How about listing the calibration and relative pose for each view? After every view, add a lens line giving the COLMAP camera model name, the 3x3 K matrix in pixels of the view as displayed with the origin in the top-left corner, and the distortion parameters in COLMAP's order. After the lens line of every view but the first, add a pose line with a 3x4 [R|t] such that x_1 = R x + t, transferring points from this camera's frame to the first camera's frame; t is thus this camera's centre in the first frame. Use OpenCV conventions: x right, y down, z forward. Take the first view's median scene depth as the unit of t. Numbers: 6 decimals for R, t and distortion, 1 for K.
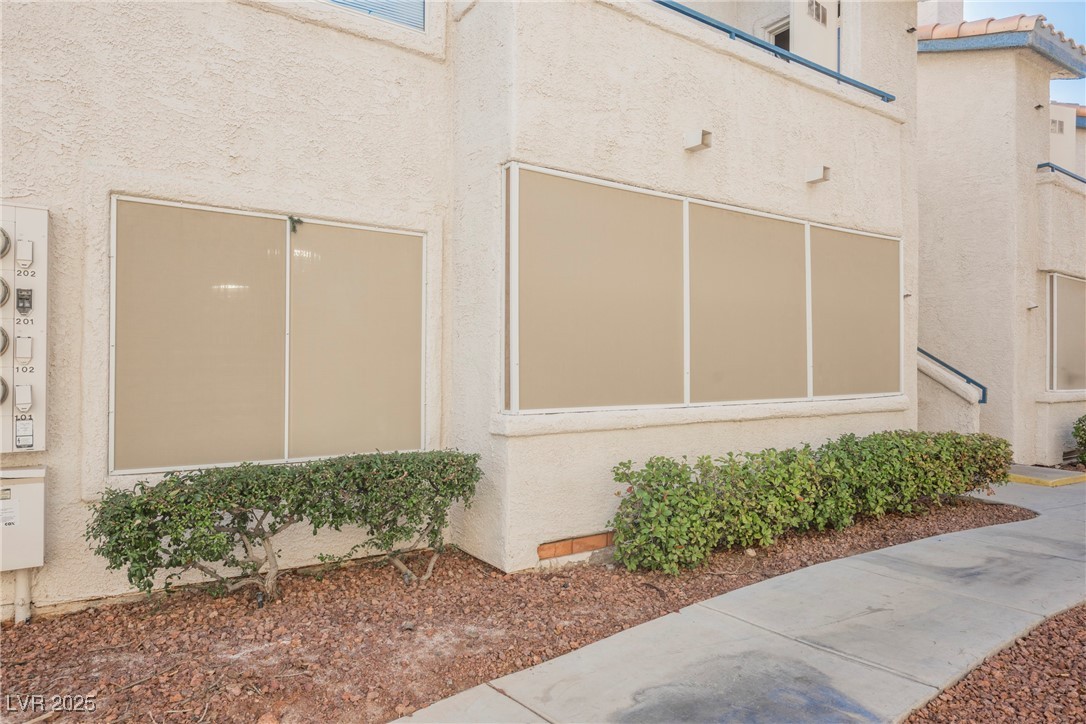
lens RADIAL K [[727.5, 0, 543.2], [0, 727.5, 358.9], [0, 0, 1]] dist [0.008391, 0.000589]
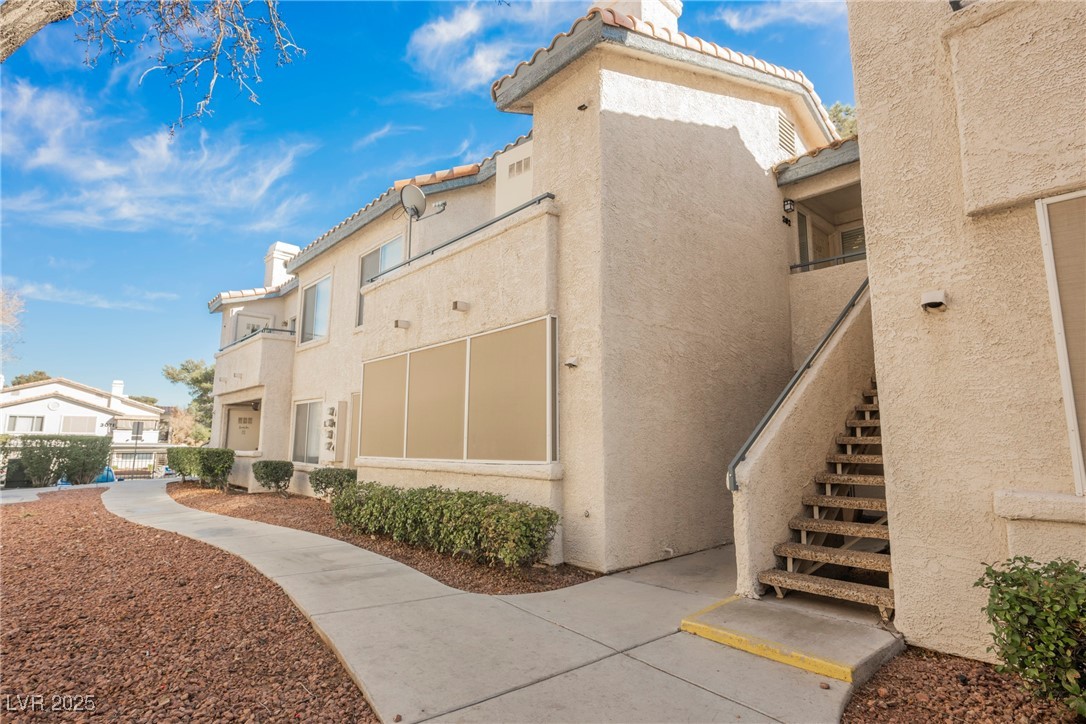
lens RADIAL K [[563.2, 0, 542.8], [0, 563.2, 364.7], [0, 0, 1]] dist [-0.003436, -0.000084]
pose [[0.076244, -0.145570, -0.986406, 1.511338], [-0.002491, 0.989254, -0.146183, 0.030922], [0.997086, 0.013603, 0.075062, 1.099328]]
